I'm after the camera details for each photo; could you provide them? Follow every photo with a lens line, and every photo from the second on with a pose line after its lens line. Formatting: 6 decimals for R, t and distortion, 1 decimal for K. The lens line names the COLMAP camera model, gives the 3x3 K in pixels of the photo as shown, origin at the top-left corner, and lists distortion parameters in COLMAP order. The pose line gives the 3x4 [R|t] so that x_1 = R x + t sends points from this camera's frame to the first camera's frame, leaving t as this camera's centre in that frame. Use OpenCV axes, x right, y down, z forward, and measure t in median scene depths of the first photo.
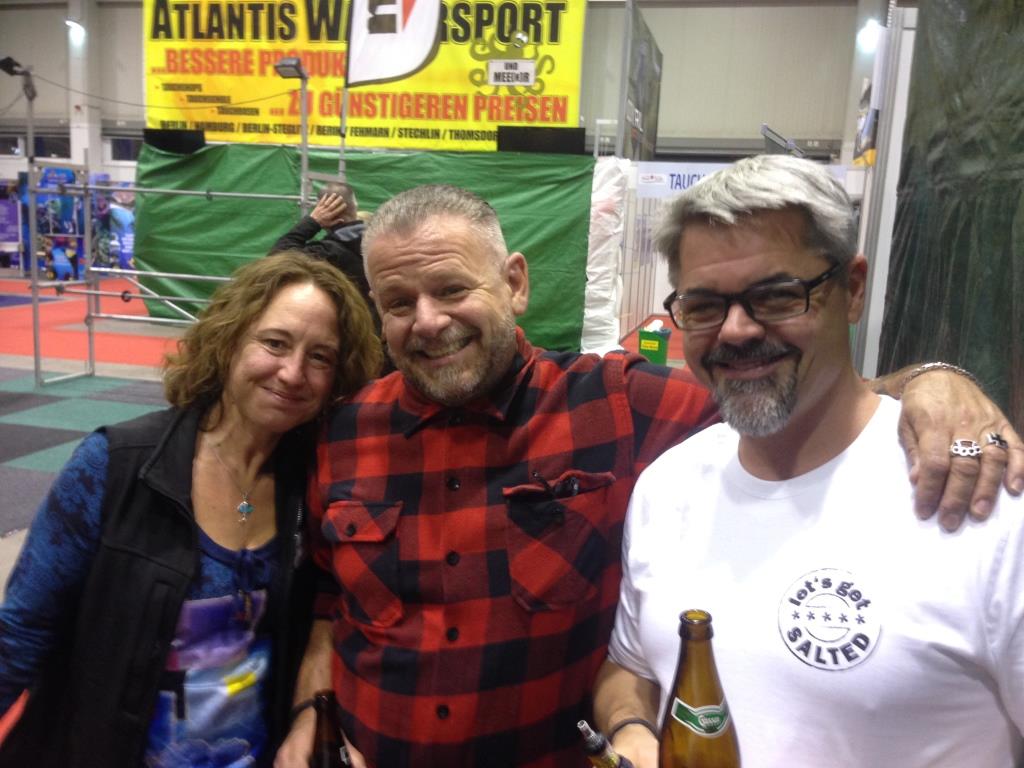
lens RADIAL K [[933.3, 0, 506.2], [0, 933.3, 377.9], [0, 0, 1]] dist [0.155290, -0.267606]
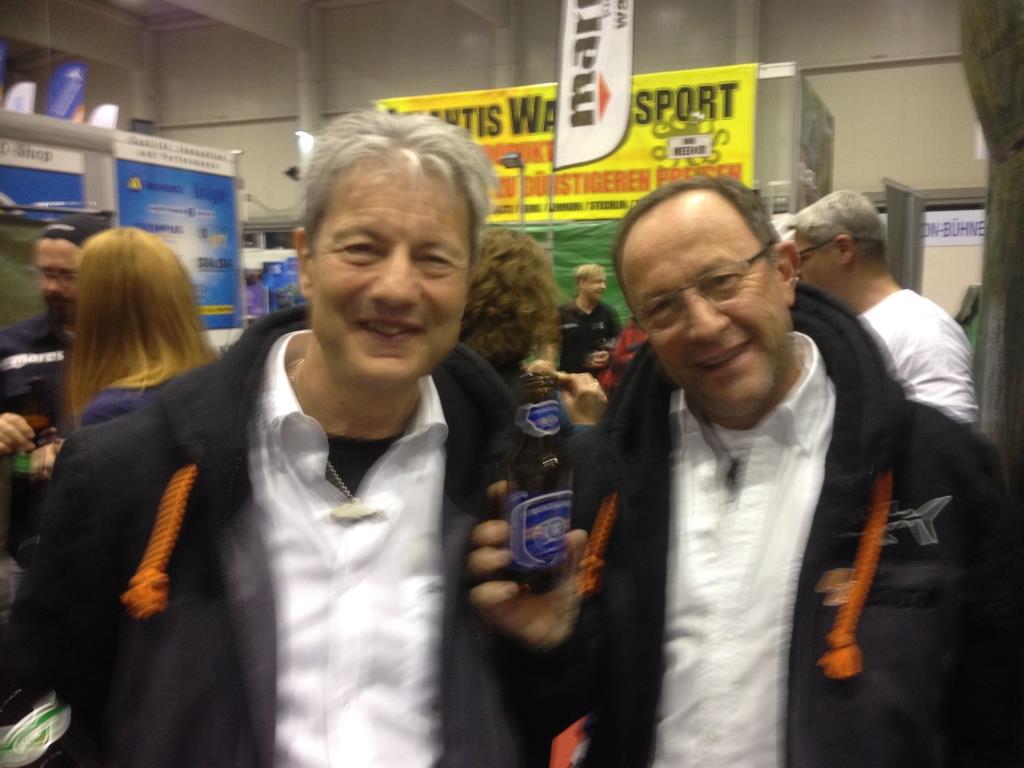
lens RADIAL K [[922.5, 0, 512.0], [0, 922.5, 384.0], [0, 0, 1]] dist [0.121223, -0.211368]
pose [[0.982494, -0.028727, -0.184067, -0.005931], [0.016546, 0.997590, -0.067376, 0.030621], [0.185559, 0.063151, 0.980602, -0.109947]]
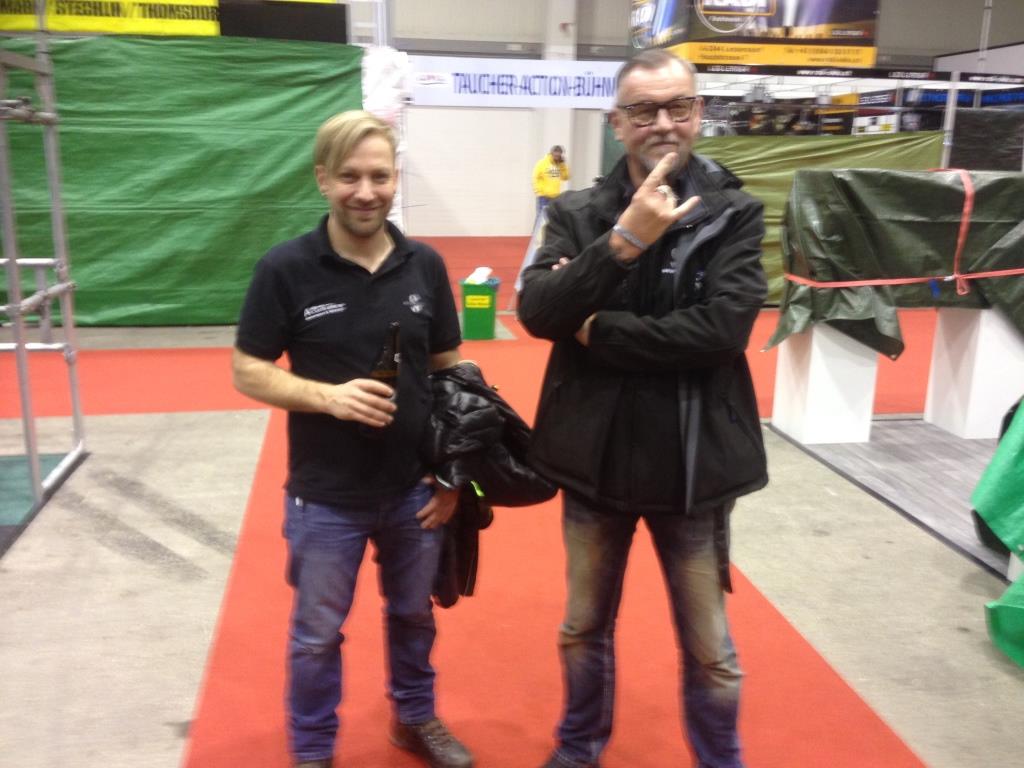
lens RADIAL K [[944.7, 0, 507.1], [0, 944.7, 382.8], [0, 0, 1]] dist [0.153137, -0.258591]
pose [[0.918838, -0.123018, 0.374971, -0.110001], [0.090982, 0.990610, 0.102048, -0.042163], [-0.384003, -0.059650, 0.921403, 0.250952]]
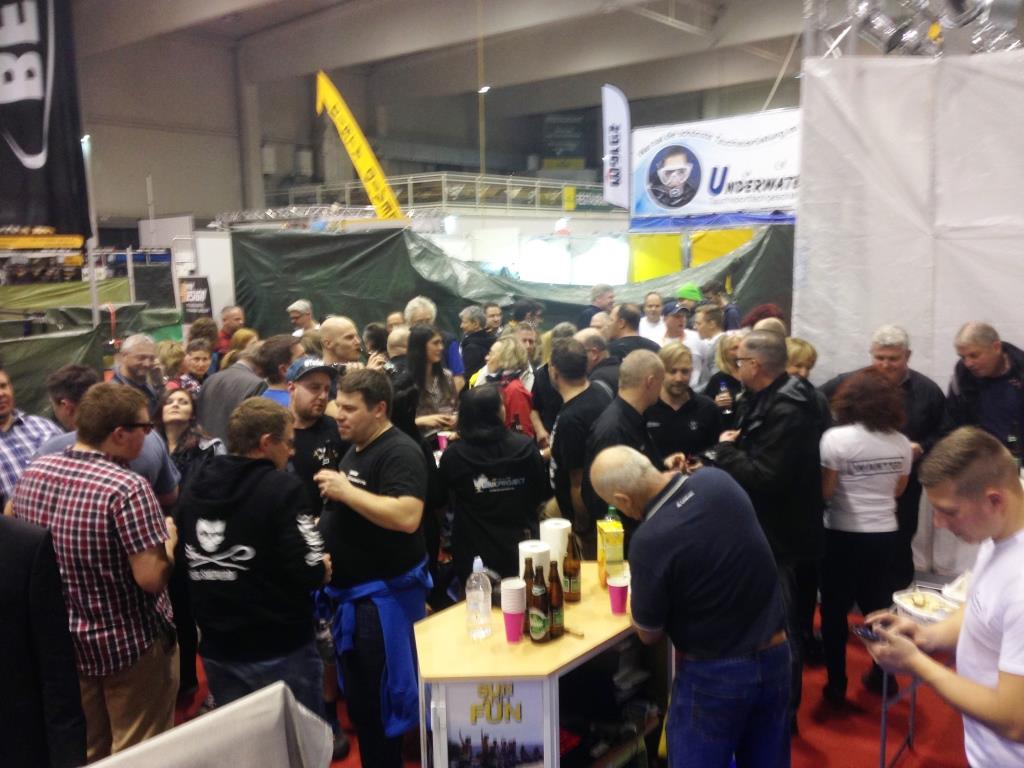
lens RADIAL K [[922.5, 0, 512.0], [0, 922.5, 384.0], [0, 0, 1]] dist [0.121223, -0.211368]
pose [[0.422433, -0.179966, 0.888348, -0.594428], [0.196474, 0.974969, 0.104085, 0.000677], [-0.884844, 0.130568, 0.447218, -0.382156]]
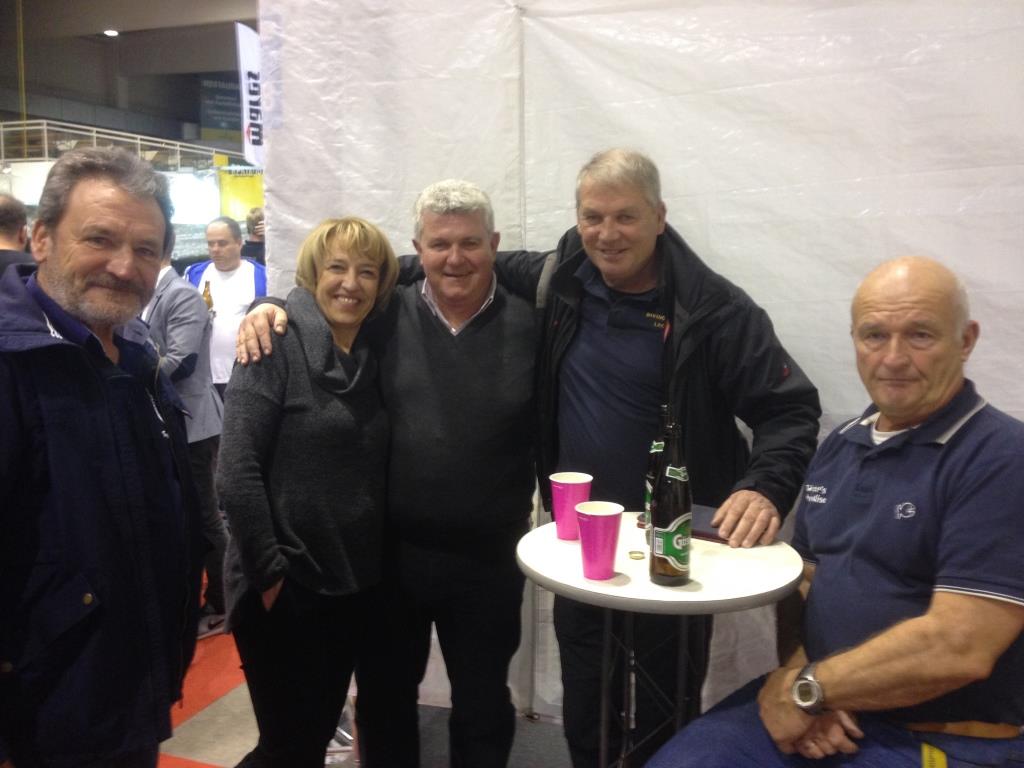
lens RADIAL K [[933.3, 0, 506.2], [0, 933.3, 377.9], [0, 0, 1]] dist [0.155290, -0.267606]
pose [[0.130497, -0.174328, 0.976002, -0.343609], [0.167442, 0.974155, 0.151610, 0.059577], [-0.977207, 0.143639, 0.156314, -0.387520]]
